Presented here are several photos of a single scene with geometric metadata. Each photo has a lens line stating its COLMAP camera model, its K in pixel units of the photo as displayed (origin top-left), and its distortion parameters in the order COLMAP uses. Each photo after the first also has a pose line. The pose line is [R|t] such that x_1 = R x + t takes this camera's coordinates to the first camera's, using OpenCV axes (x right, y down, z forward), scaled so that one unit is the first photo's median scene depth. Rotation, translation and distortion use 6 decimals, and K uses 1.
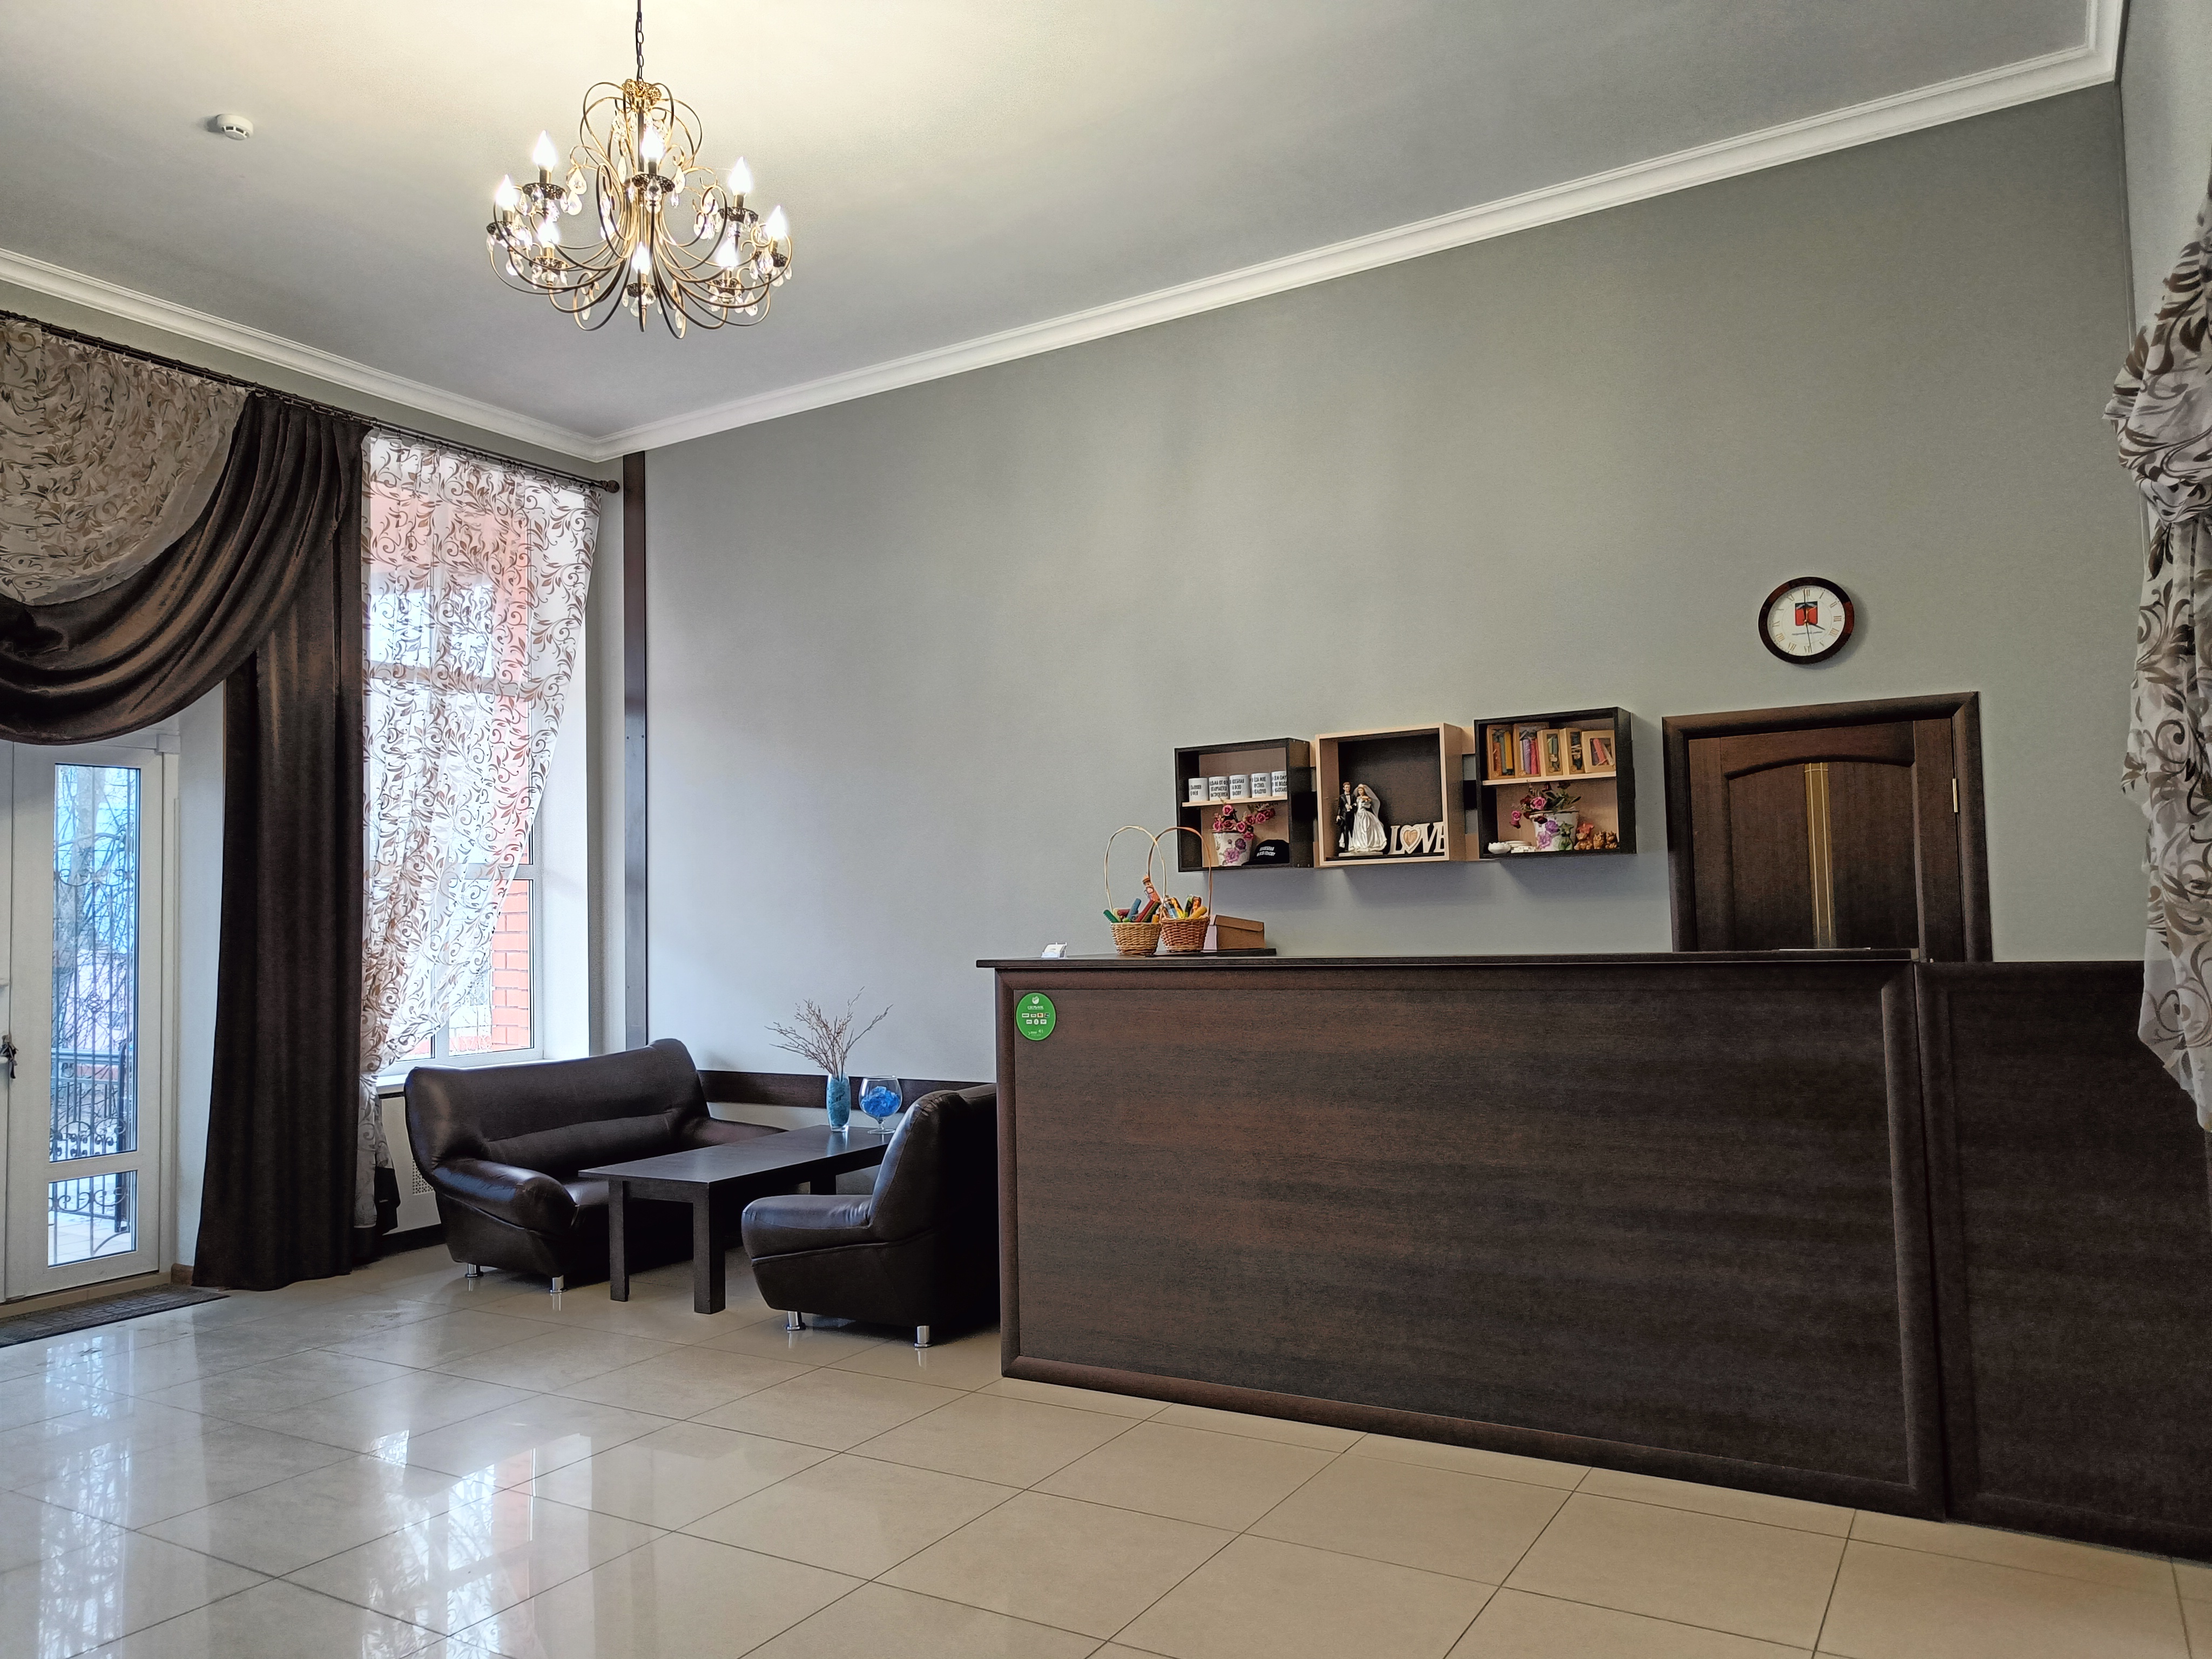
lens RADIAL K [[1537.0, 0, 1112.7], [0, 1537.0, 830.6], [0, 0, 1]] dist [0.001855, -0.001288]
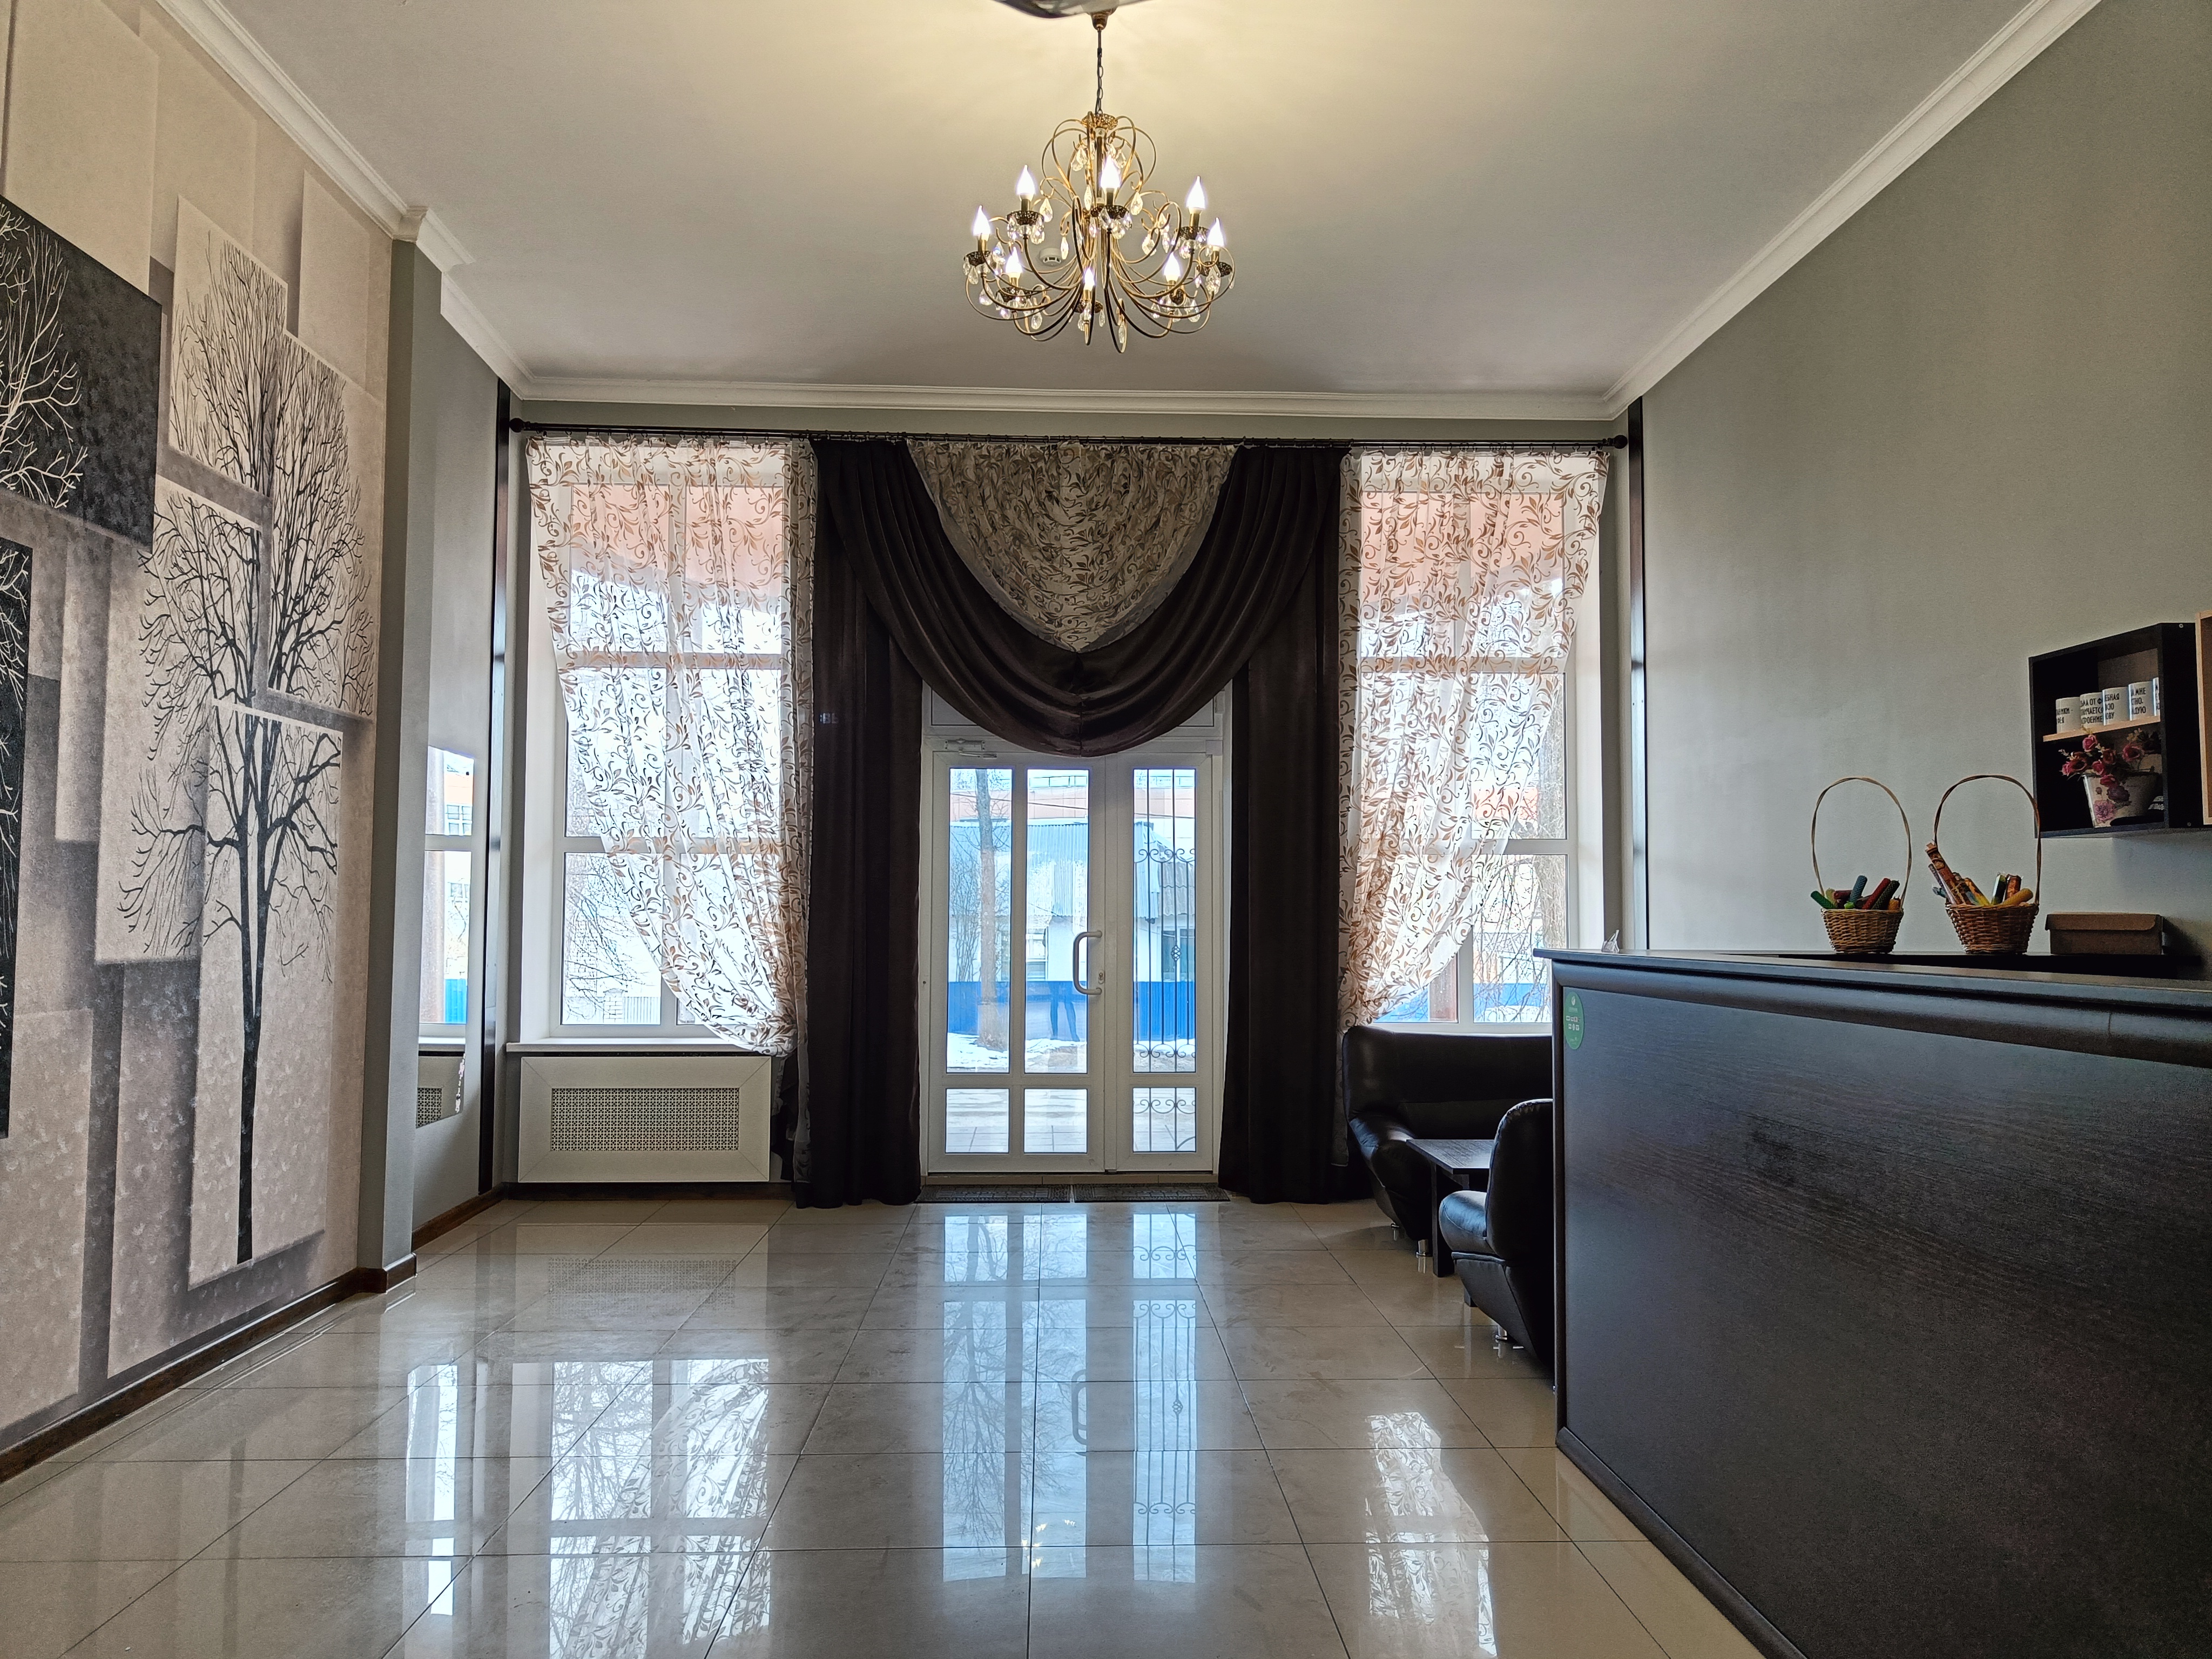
lens RADIAL K [[1537.0, 0, 1102.7], [0, 1537.0, 833.7], [0, 0, 1]] dist [0.001855, -0.001288]
pose [[0.525912, -0.018285, -0.850342, 0.384322], [0.034147, 0.999417, -0.000372, 0.010610], [0.849853, -0.028841, 0.526230, 0.271048]]
